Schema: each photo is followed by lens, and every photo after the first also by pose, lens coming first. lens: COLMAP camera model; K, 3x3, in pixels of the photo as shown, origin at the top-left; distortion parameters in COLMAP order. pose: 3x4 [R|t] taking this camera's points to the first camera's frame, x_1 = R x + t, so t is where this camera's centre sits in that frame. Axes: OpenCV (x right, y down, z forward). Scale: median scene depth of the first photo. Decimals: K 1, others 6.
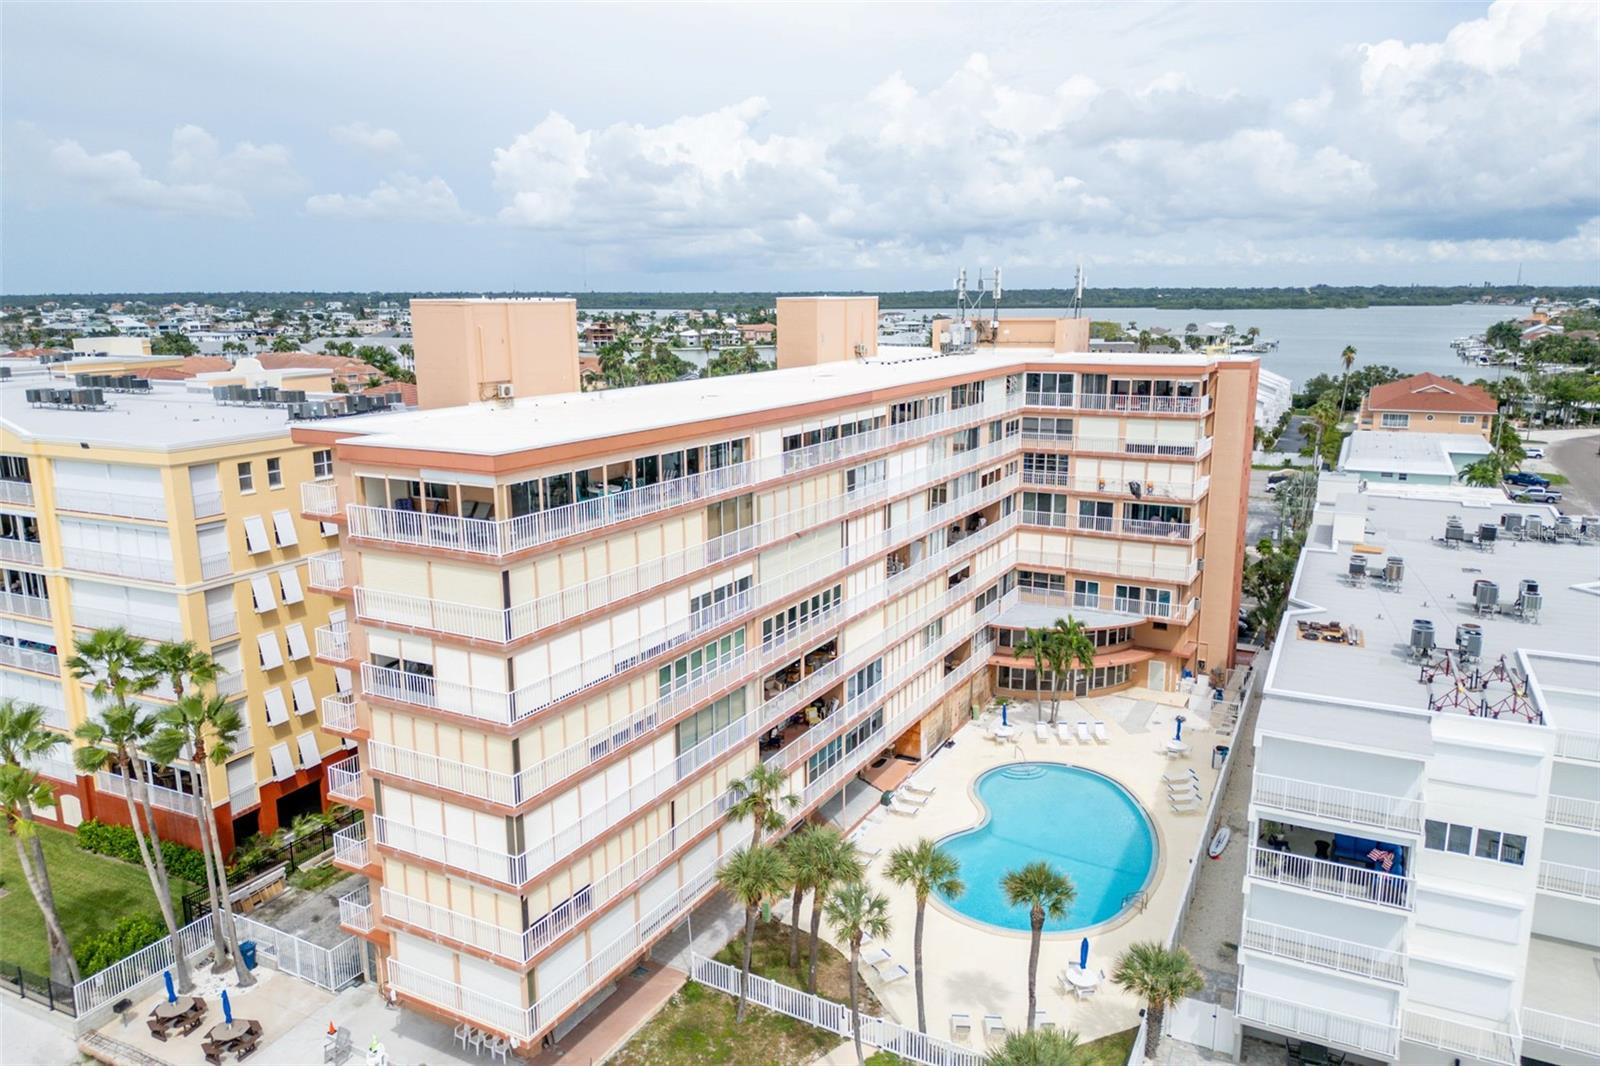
lens RADIAL K [[1114.4, 0, 796.9], [0, 1114.4, 537.5], [0, 0, 1]] dist [0.081765, -0.087879]
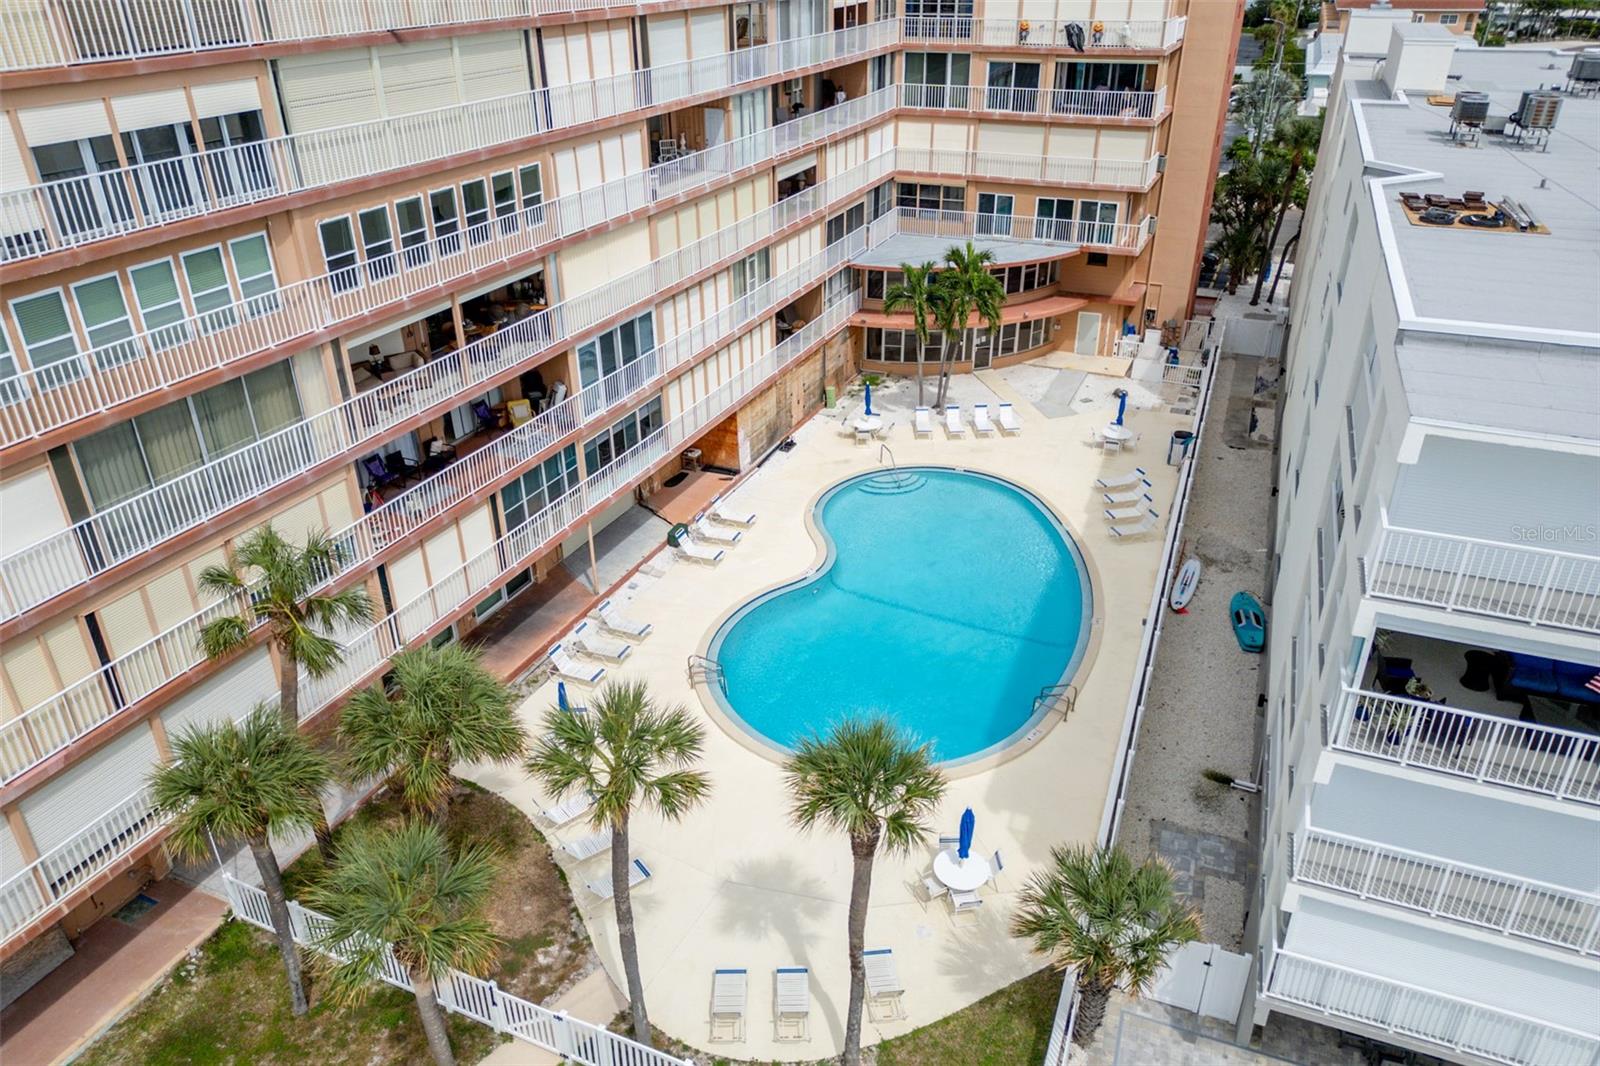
lens RADIAL K [[1114.4, 0, 796.9], [0, 1114.4, 537.5], [0, 0, 1]] dist [0.081765, -0.087879]
pose [[0.996382, -0.043300, 0.073136, 0.098998], [0.021453, 0.960761, 0.276548, 0.057534], [-0.082241, -0.273978, 0.958213, 0.372851]]
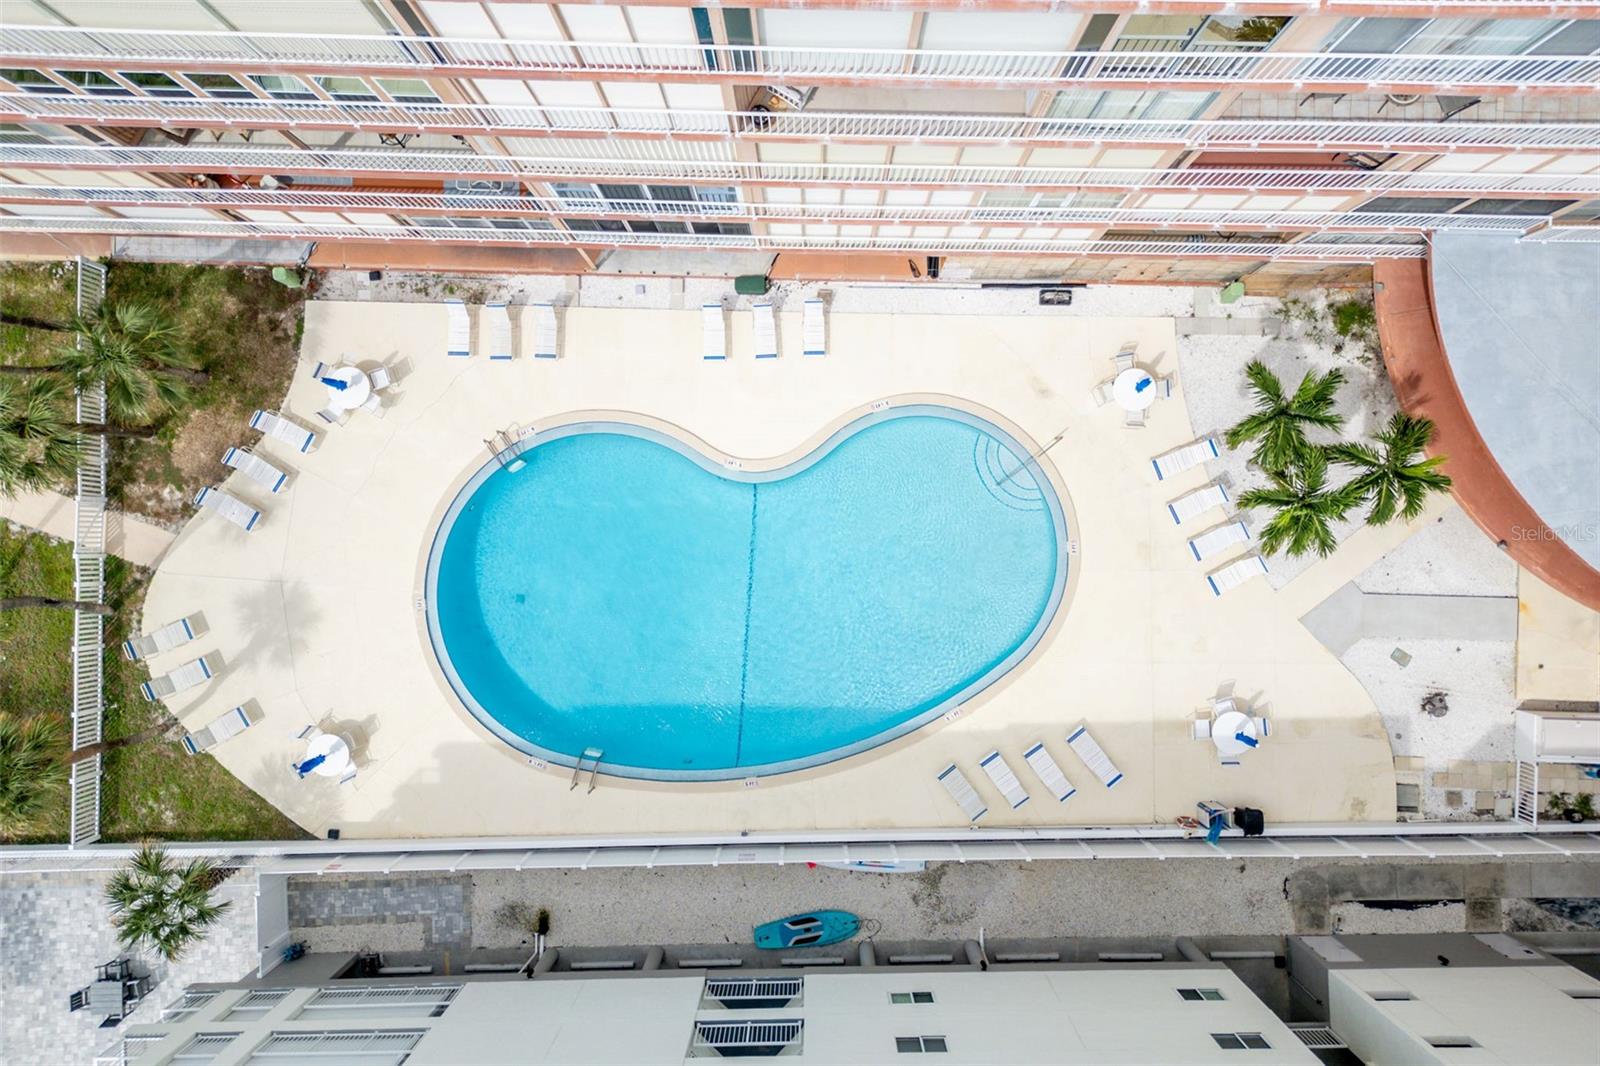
lens RADIAL K [[1114.4, 0, 796.9], [0, 1114.4, 537.5], [0, 0, 1]] dist [0.081765, -0.087879]
pose [[0.465052, 0.885233, -0.009410, 0.195194], [-0.185257, 0.107707, 0.976770, -0.270175], [0.865682, -0.452506, 0.214085, 0.827035]]
